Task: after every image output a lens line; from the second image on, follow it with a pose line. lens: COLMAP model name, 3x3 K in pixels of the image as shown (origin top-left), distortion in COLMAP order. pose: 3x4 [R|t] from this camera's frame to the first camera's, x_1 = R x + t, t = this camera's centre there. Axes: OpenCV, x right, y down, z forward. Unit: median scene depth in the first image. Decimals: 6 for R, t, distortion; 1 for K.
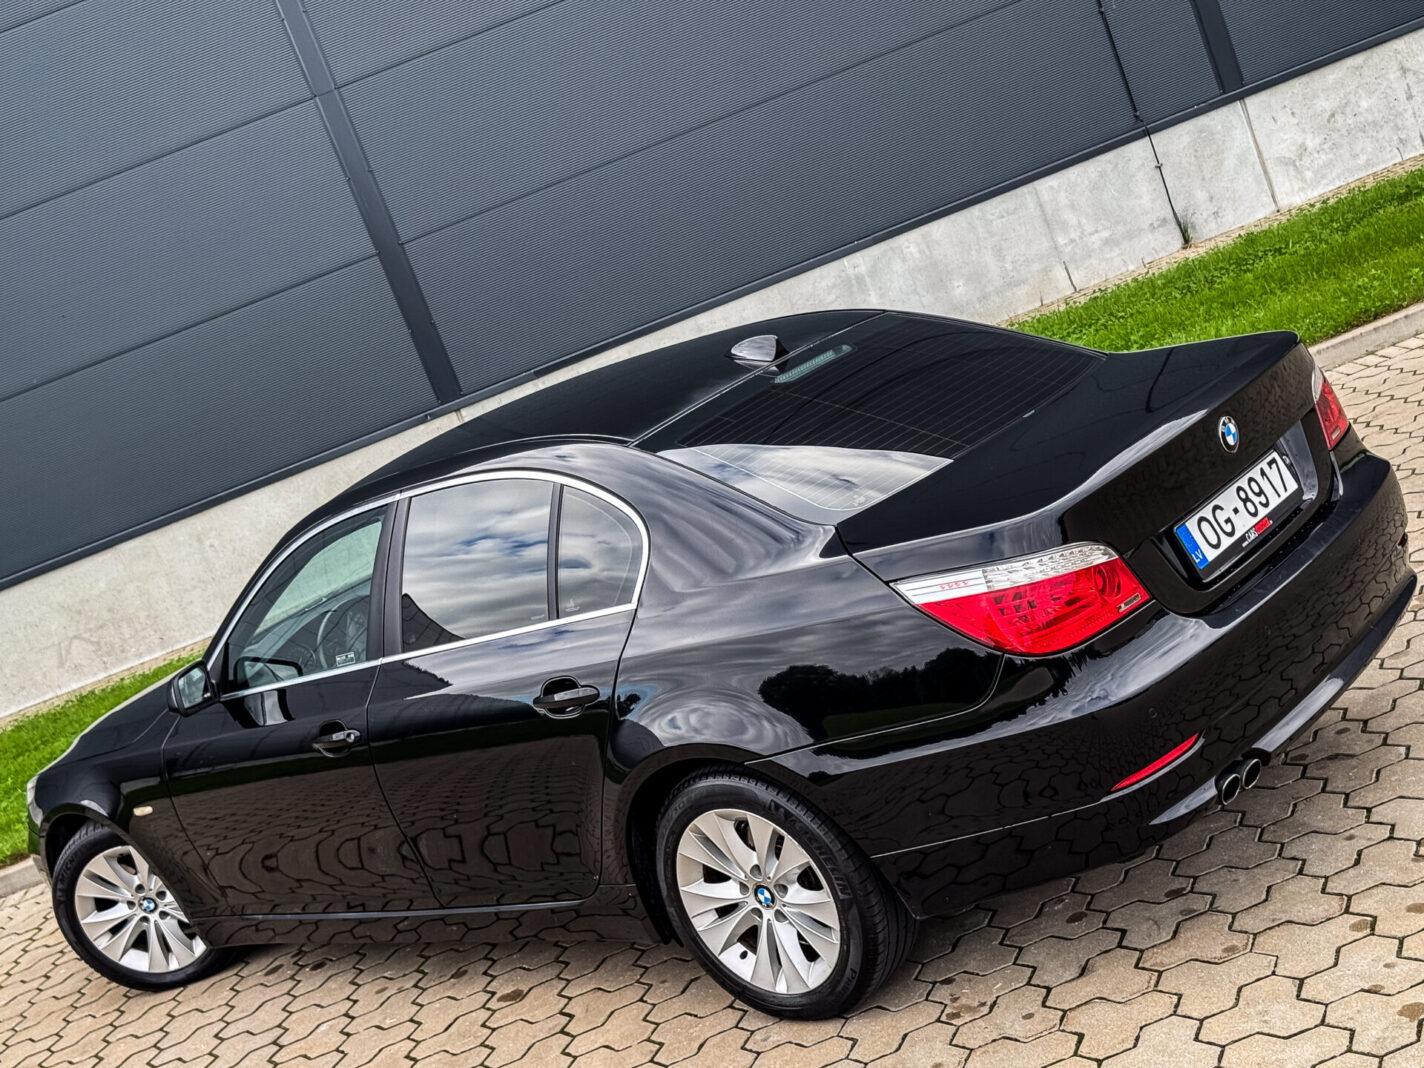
lens RADIAL K [[2035.7, 0, 712.0], [0, 2035.7, 534.0], [0, 0, 1]] dist [0.000120, 0.014571]
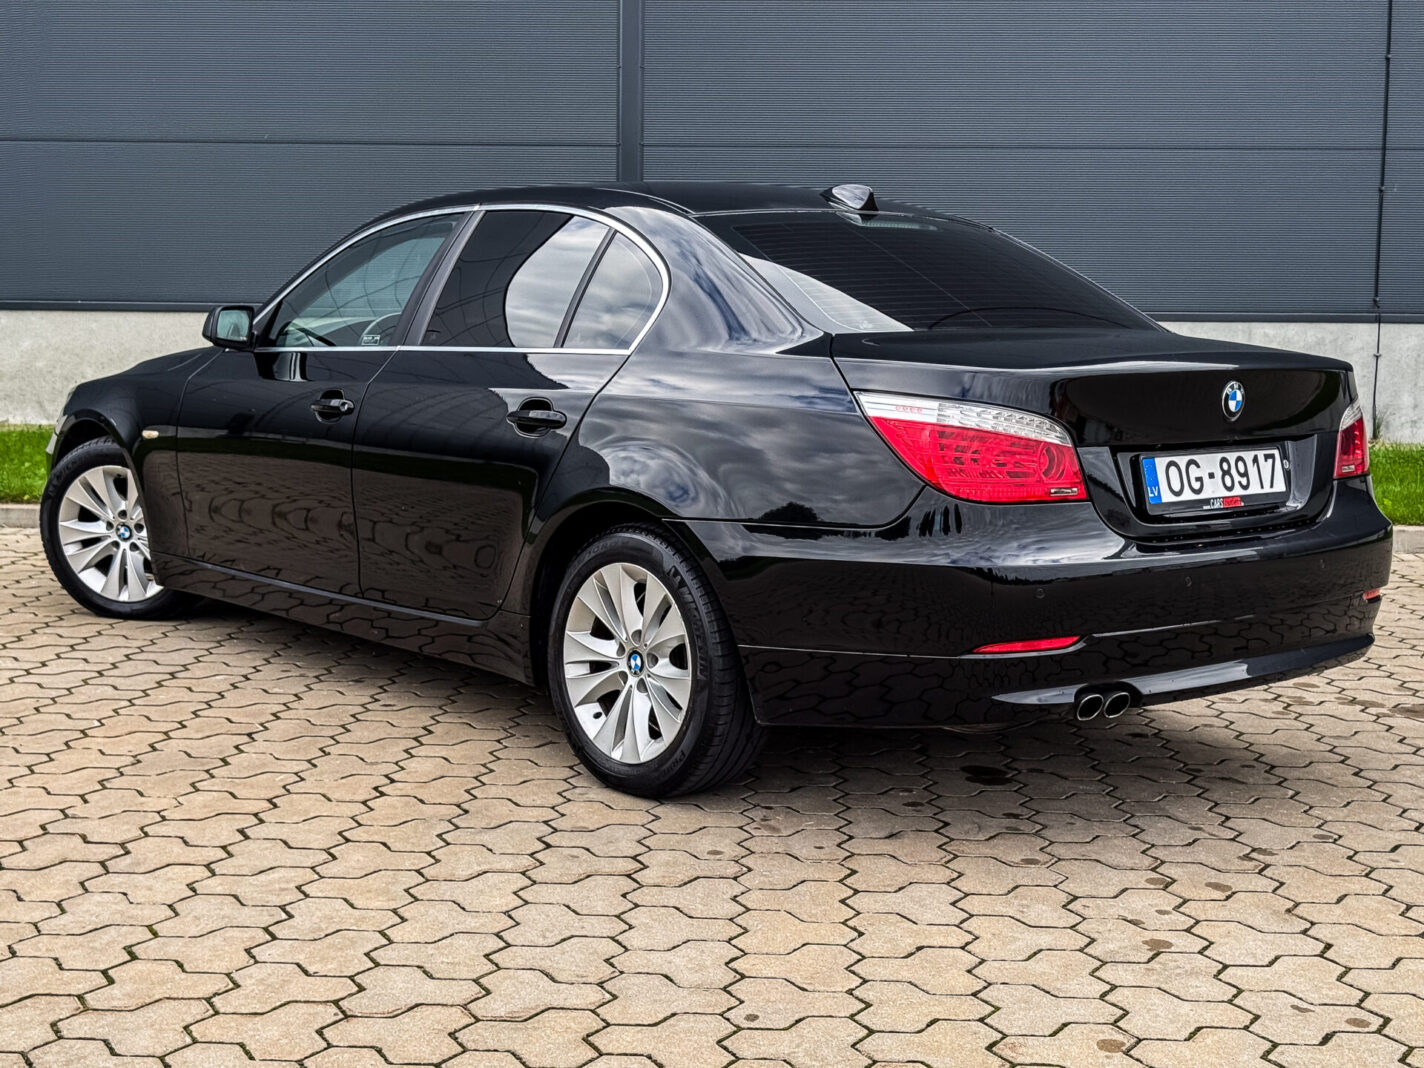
lens RADIAL K [[2035.7, 0, 712.0], [0, 2035.7, 534.0], [0, 0, 1]] dist [0.000120, 0.014571]
pose [[0.919762, 0.383194, -0.084859, 0.122360], [-0.385734, 0.922484, -0.015241, 0.119657], [0.072441, 0.046751, 0.996276, -0.011153]]
